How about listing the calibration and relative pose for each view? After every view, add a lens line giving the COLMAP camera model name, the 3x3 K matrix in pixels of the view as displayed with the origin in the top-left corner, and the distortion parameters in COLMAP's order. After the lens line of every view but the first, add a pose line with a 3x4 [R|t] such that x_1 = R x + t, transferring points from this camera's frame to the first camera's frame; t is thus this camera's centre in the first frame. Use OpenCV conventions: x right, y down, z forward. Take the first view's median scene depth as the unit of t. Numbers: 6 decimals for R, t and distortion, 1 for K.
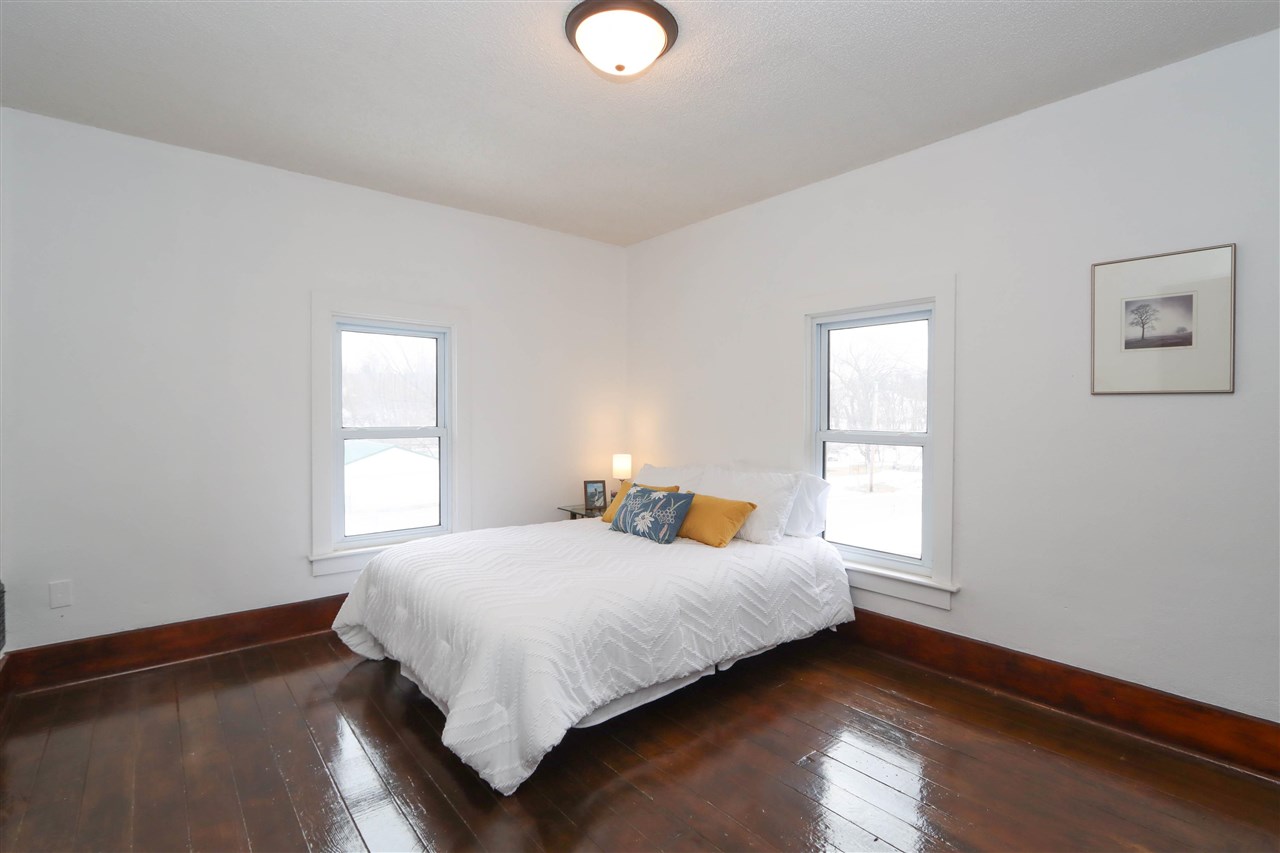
lens RADIAL K [[608.3, 0, 640.8], [0, 608.3, 424.4], [0, 0, 1]] dist [-0.004871, 0.000643]
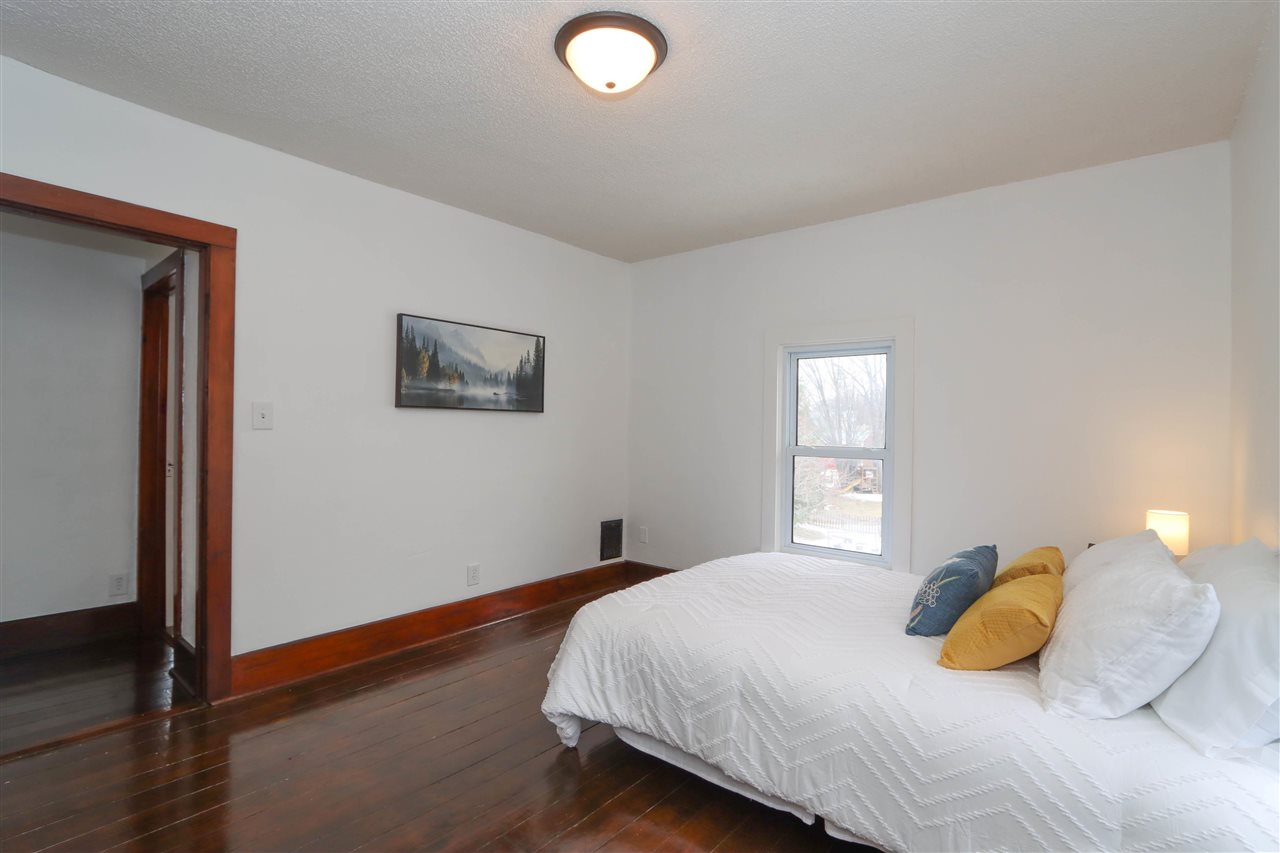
lens RADIAL K [[608.3, 0, 643.8], [0, 608.3, 423.9], [0, 0, 1]] dist [-0.004871, 0.000643]
pose [[0.149574, -0.007485, -0.988722, 0.758035], [-0.029740, 0.999485, -0.012066, -0.016197], [0.988303, 0.031209, 0.149274, 0.708946]]
